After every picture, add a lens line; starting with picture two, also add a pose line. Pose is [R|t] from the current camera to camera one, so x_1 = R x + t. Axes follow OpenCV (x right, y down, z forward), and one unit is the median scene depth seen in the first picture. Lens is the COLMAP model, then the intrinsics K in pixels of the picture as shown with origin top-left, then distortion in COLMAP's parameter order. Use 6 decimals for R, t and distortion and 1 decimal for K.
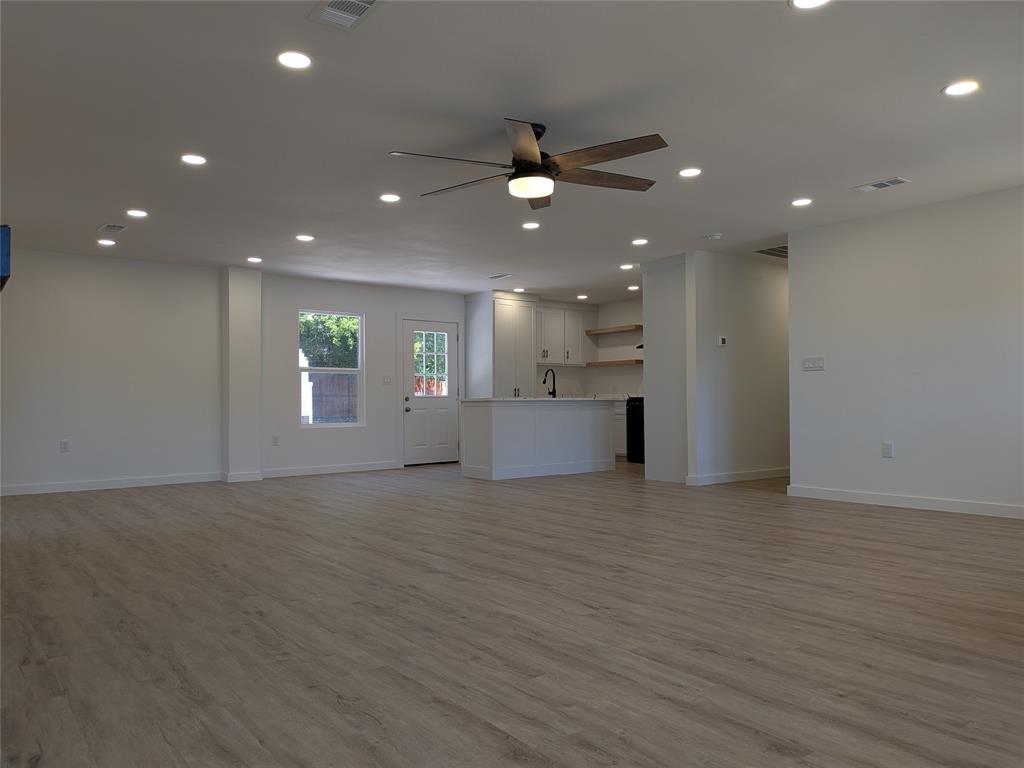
lens RADIAL K [[744.0, 0, 492.2], [0, 744.0, 391.9], [0, 0, 1]] dist [0.049398, -0.039899]
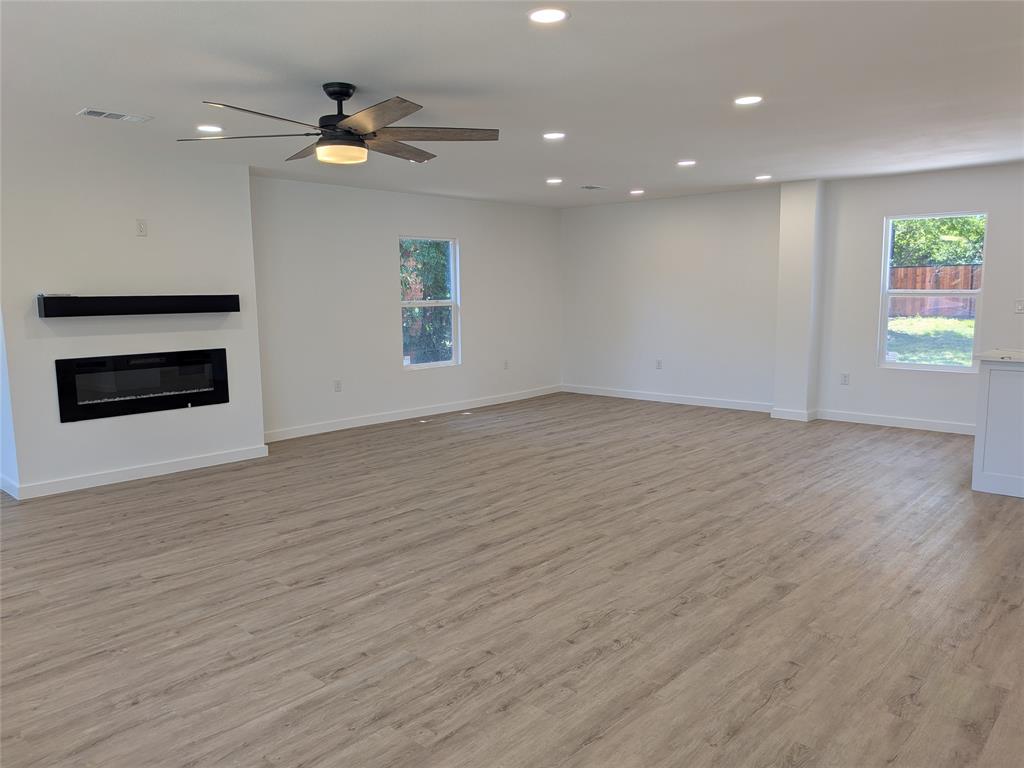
lens RADIAL K [[744.0, 0, 479.9], [0, 744.0, 392.3], [0, 0, 1]] dist [0.049398, -0.039899]
pose [[0.156744, 0.141943, -0.977386, 1.316316], [0.022612, 0.988843, 0.147233, -0.153246], [0.987380, -0.045178, 0.151786, 1.338076]]
